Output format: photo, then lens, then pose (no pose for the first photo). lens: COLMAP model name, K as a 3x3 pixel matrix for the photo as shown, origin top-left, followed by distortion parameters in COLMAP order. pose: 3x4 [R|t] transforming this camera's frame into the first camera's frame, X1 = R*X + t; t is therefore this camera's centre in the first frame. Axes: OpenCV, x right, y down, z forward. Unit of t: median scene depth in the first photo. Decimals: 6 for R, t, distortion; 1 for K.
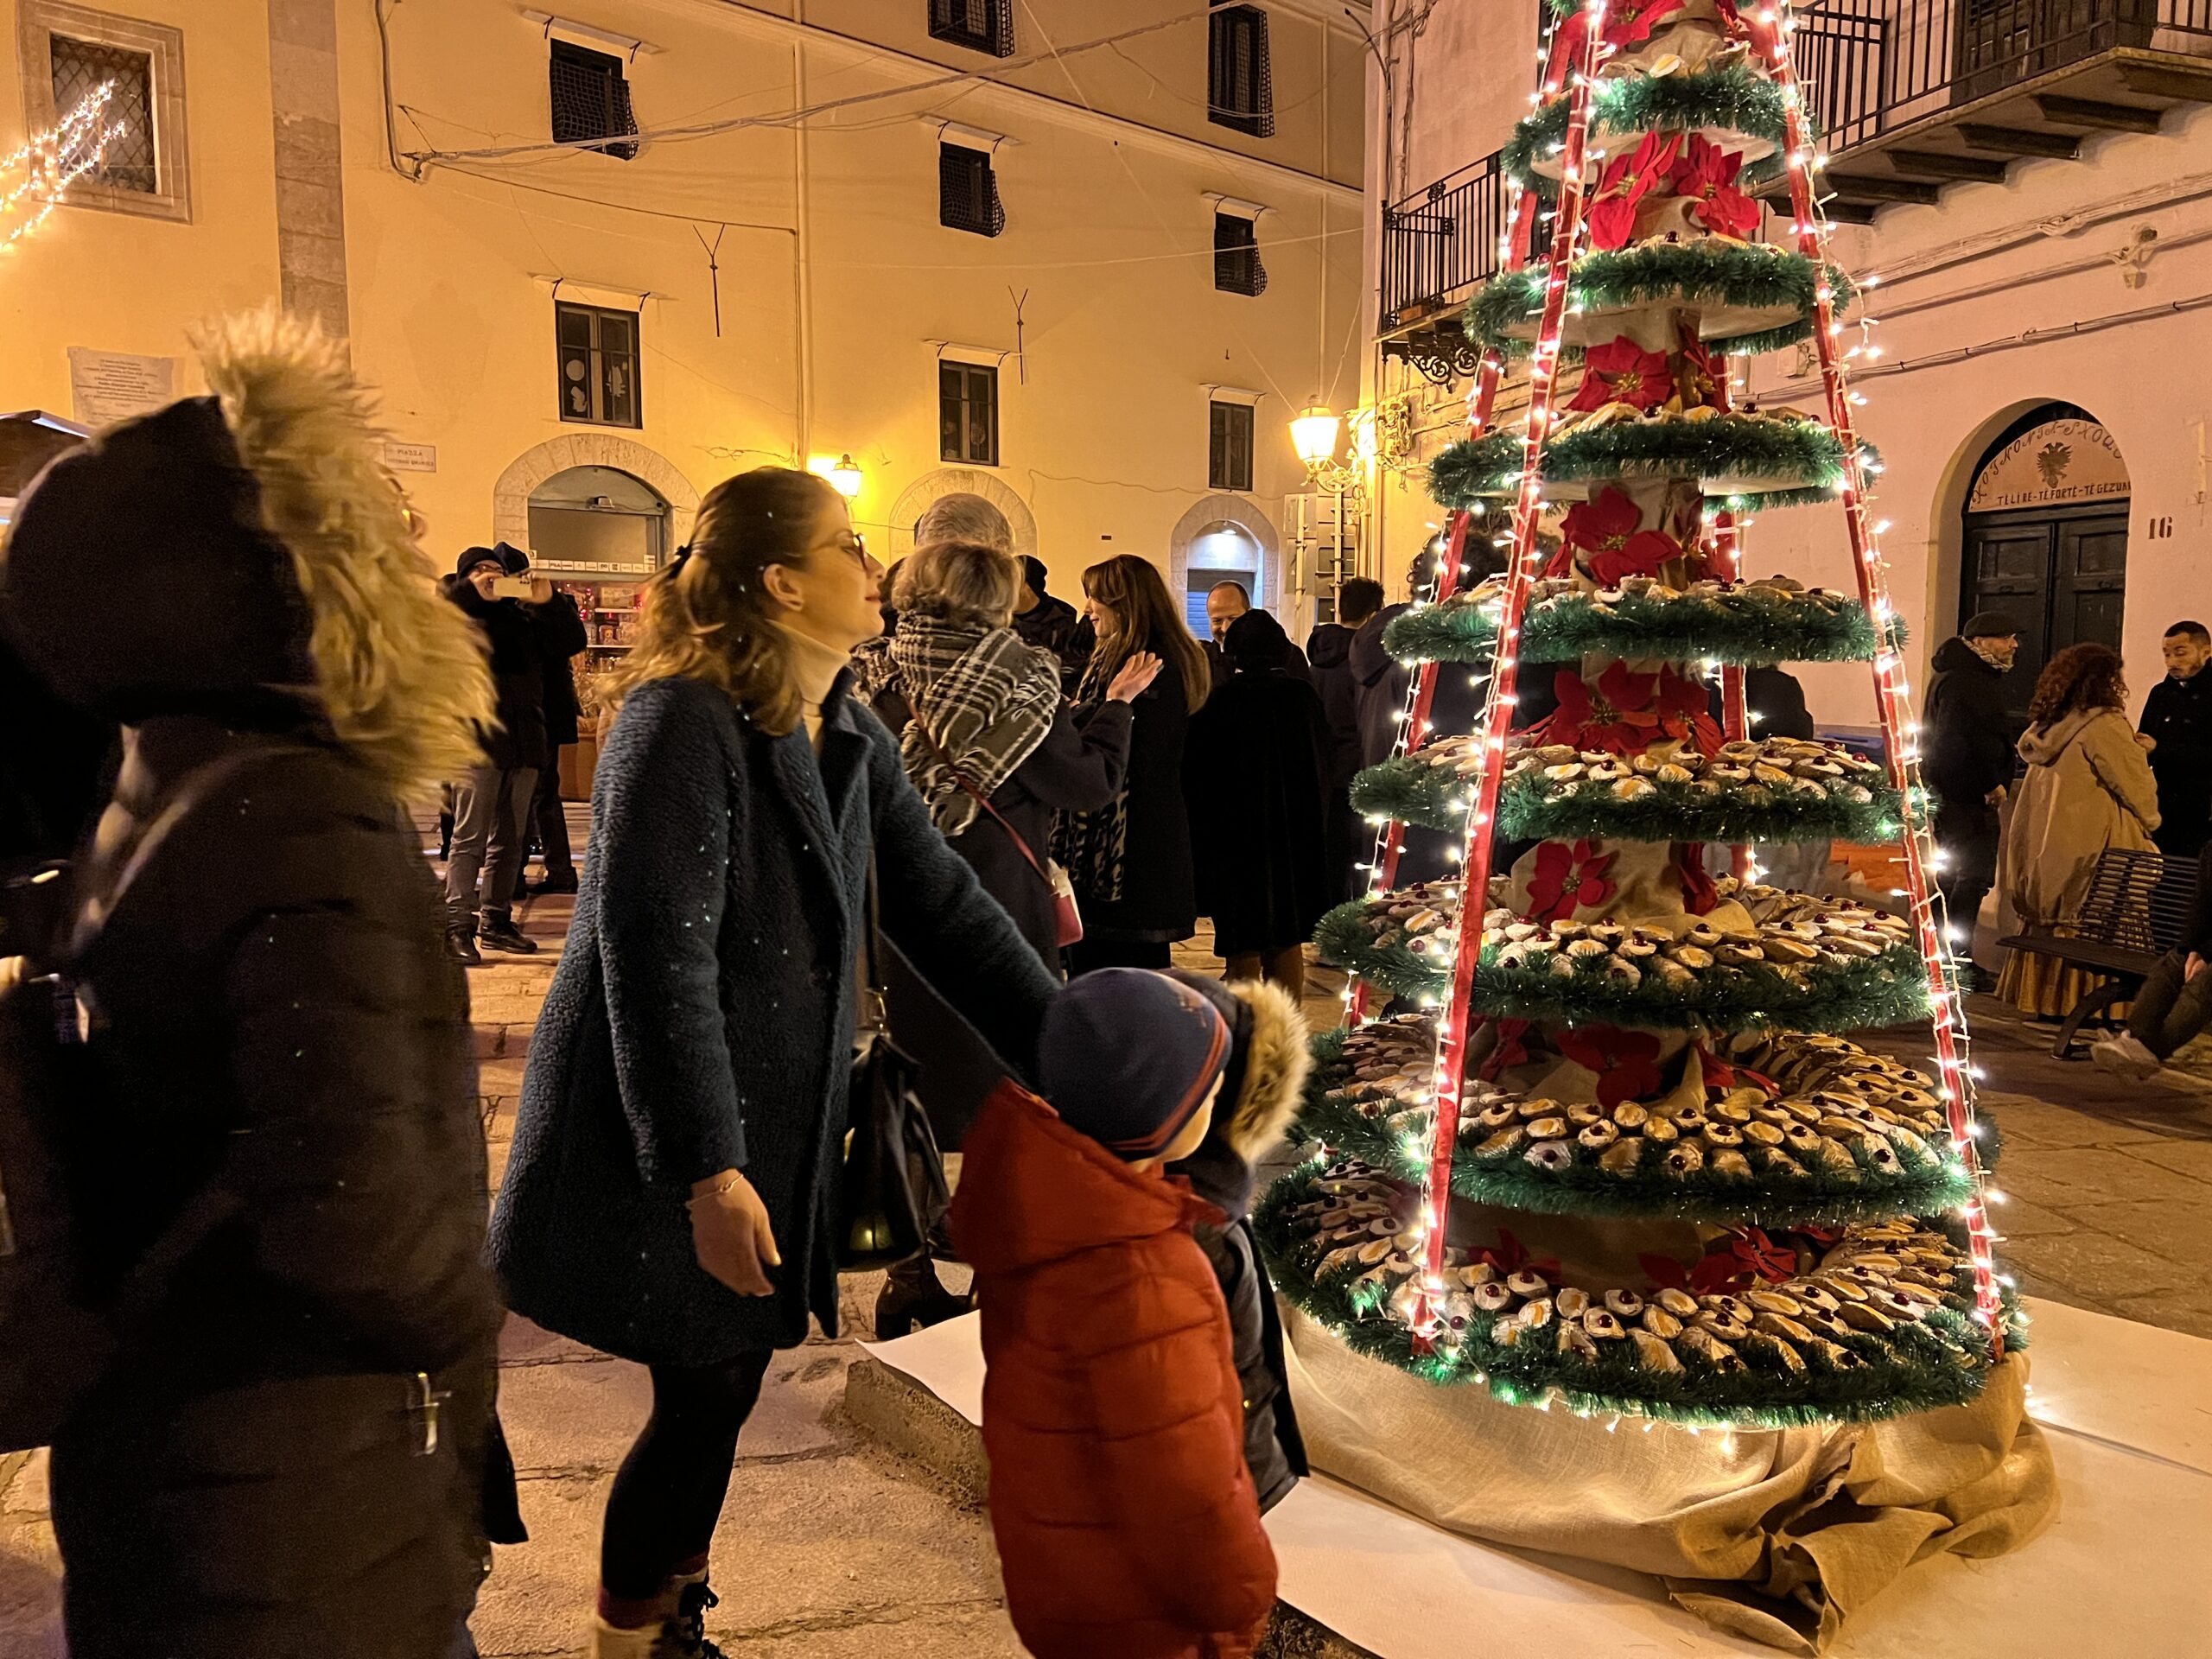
lens RADIAL K [[1657.9, 0, 1094.0], [0, 1657.9, 825.8], [0, 0, 1]] dist [0.054484, -0.056067]
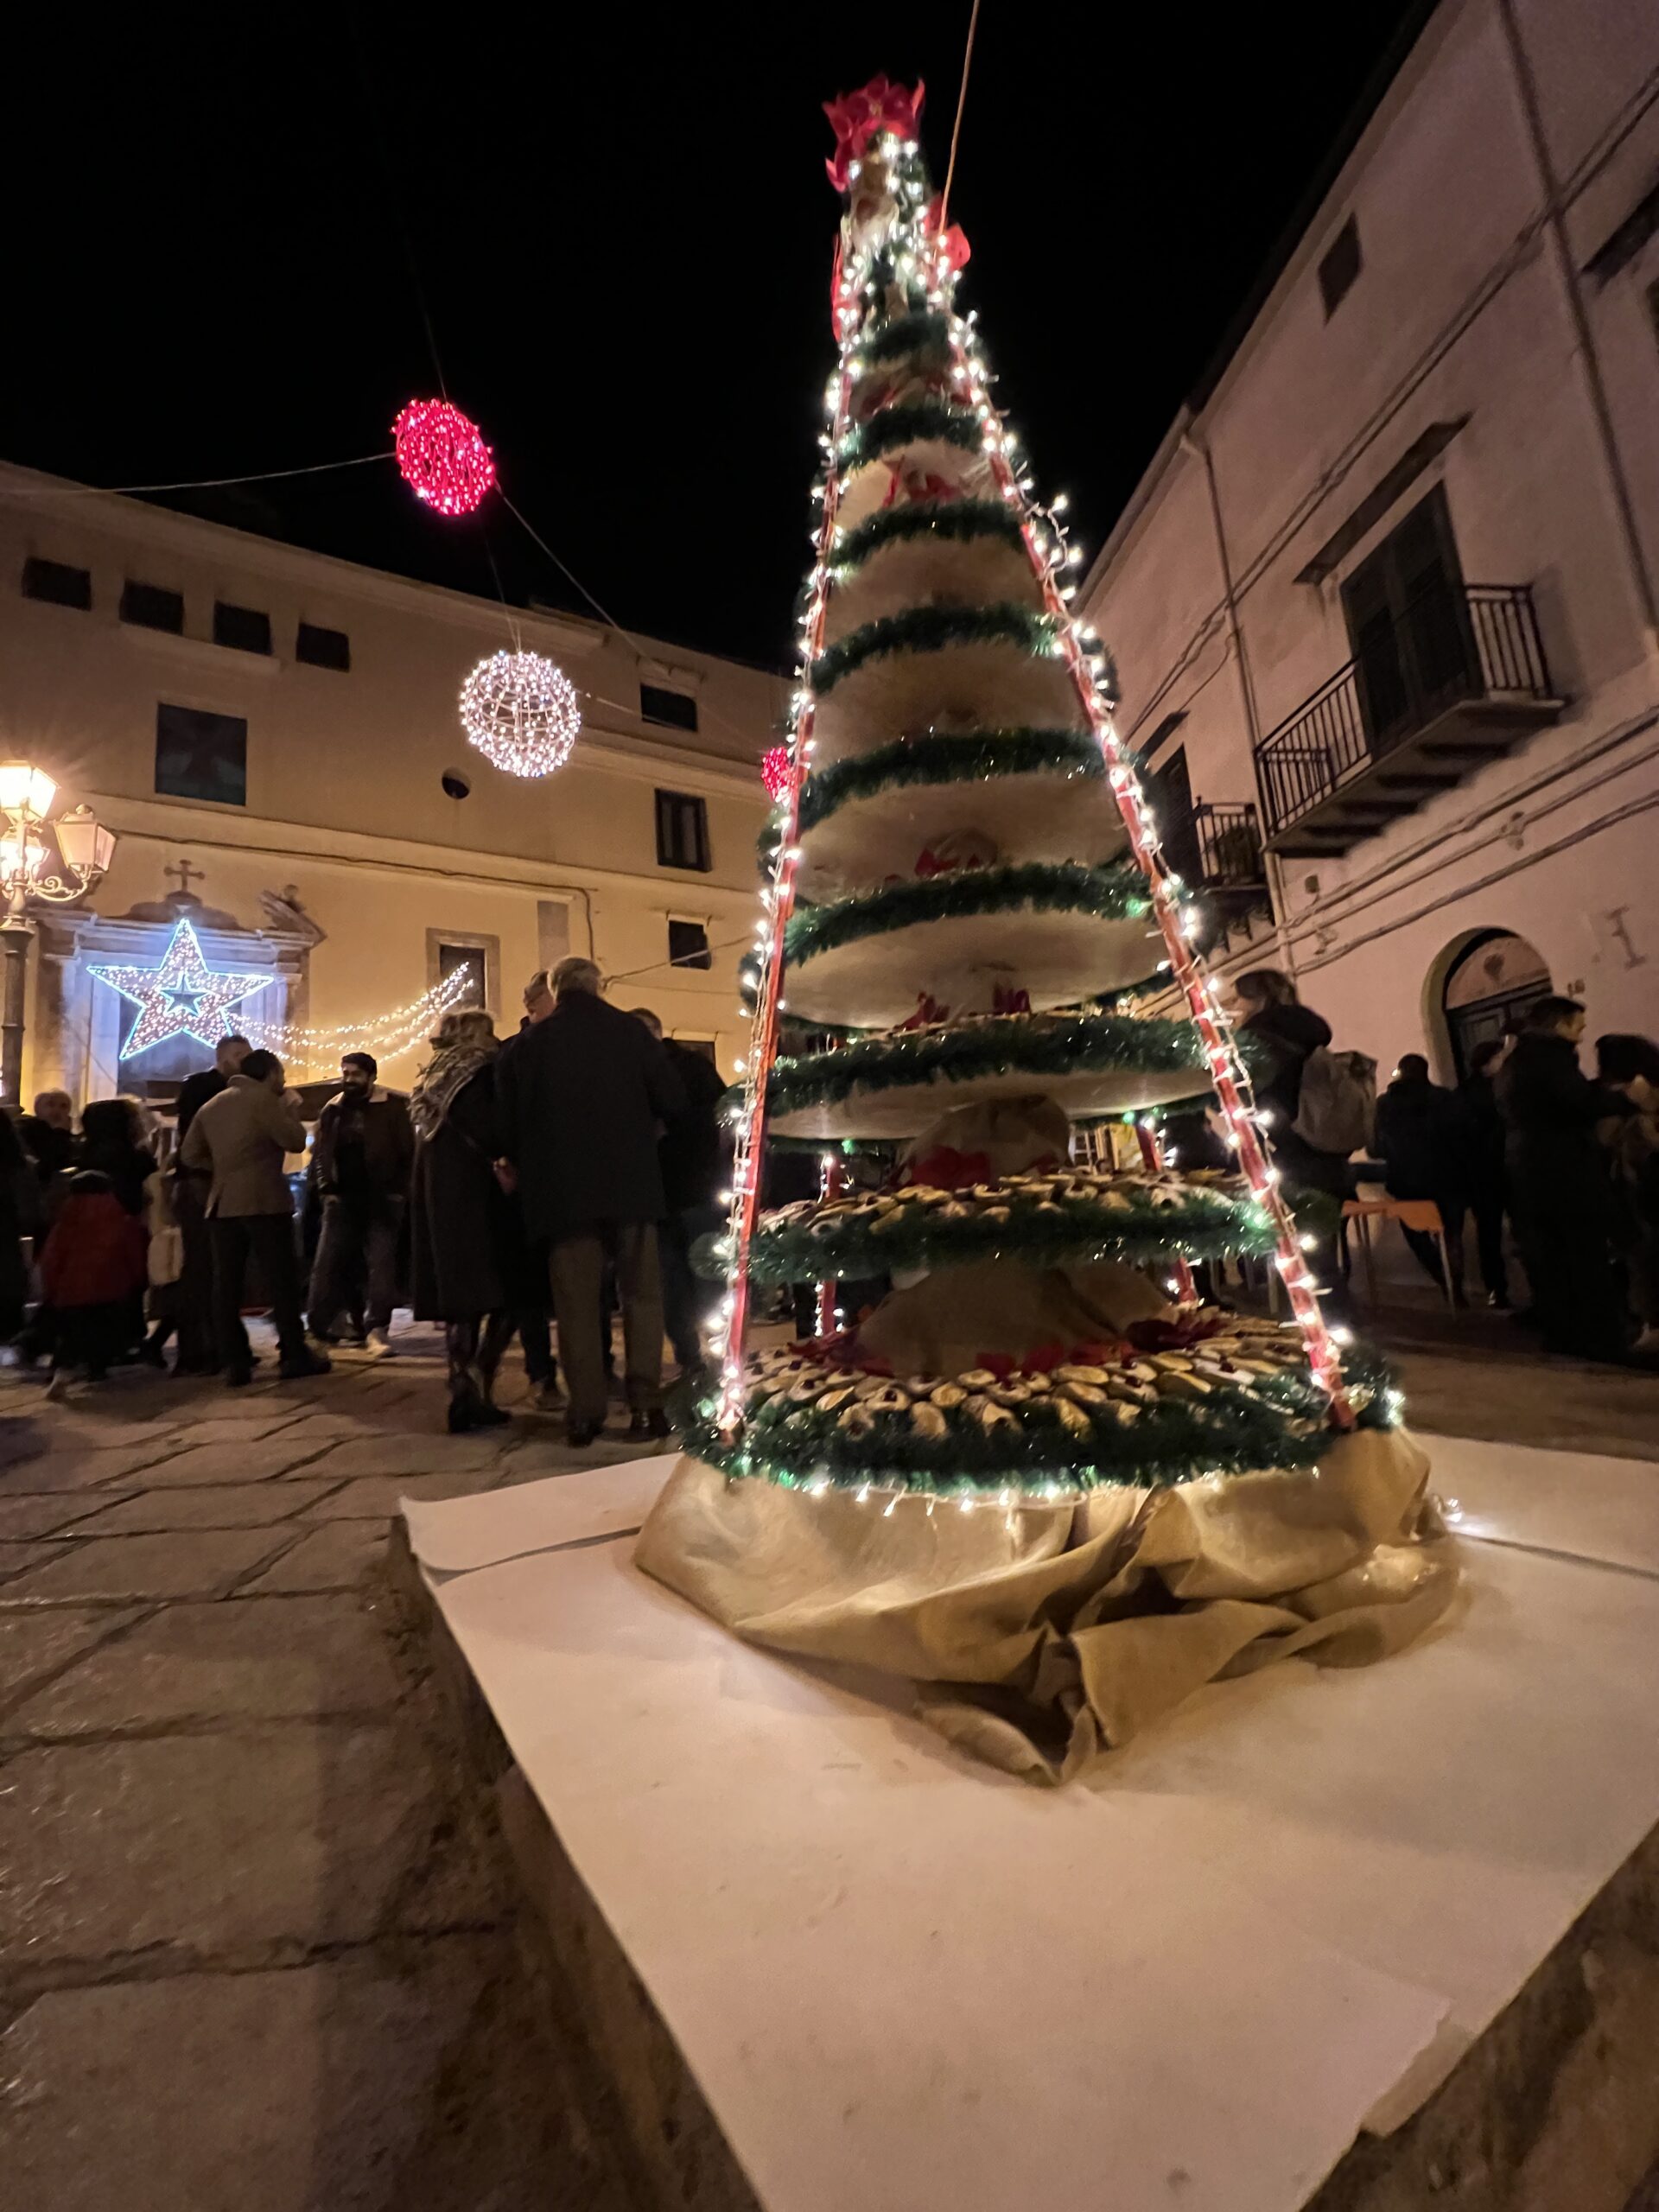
lens RADIAL K [[884.6, 0, 830.9], [0, 884.6, 1100.6], [0, 0, 1]] dist [-0.003783, -0.000021]
pose [[0.977975, -0.106305, -0.179624, 0.360355], [0.059236, 0.966558, -0.249512, 0.242123], [0.200141, 0.233376, 0.951567, 0.442639]]
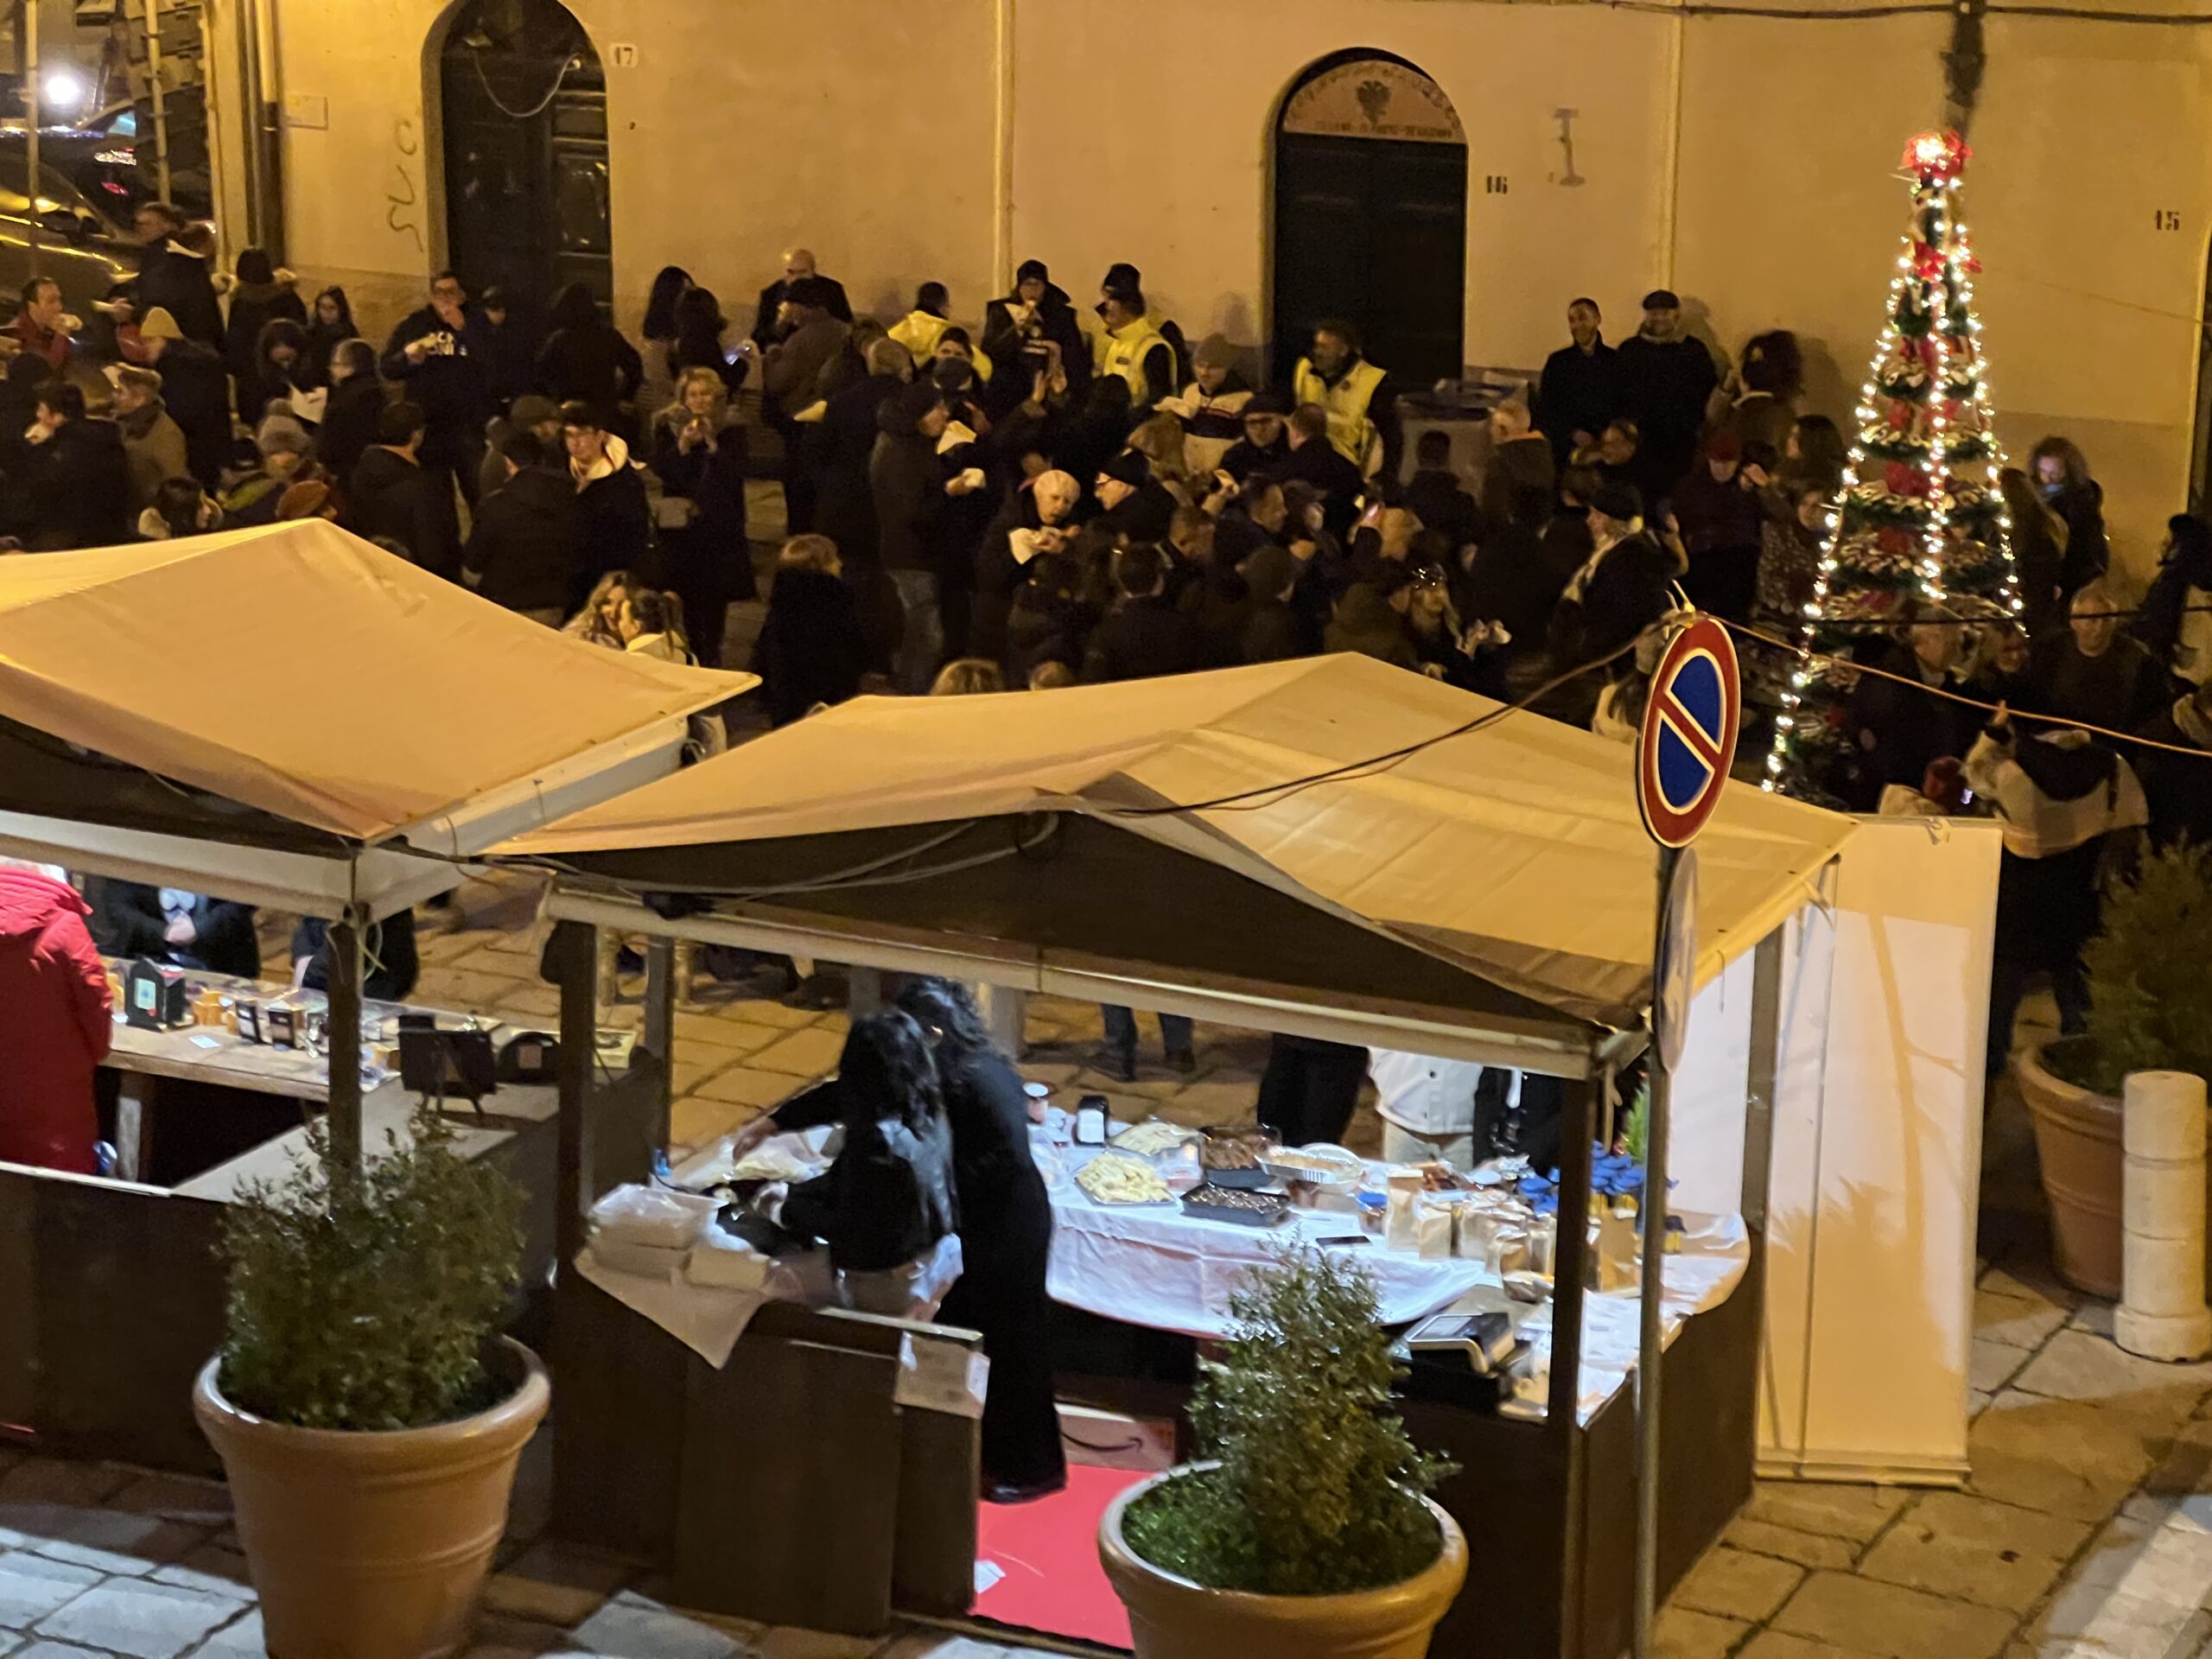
lens RADIAL K [[5062.4, 0, 1153.0], [0, 5062.4, 736.6], [0, 0, 1]] dist [0.094223, 0.000000]
pose [[0.651172, -0.193893, 0.733744, -6.683002], [0.071119, 0.978149, 0.195362, -1.574147], [-0.755590, -0.075031, 0.650733, -3.461333]]
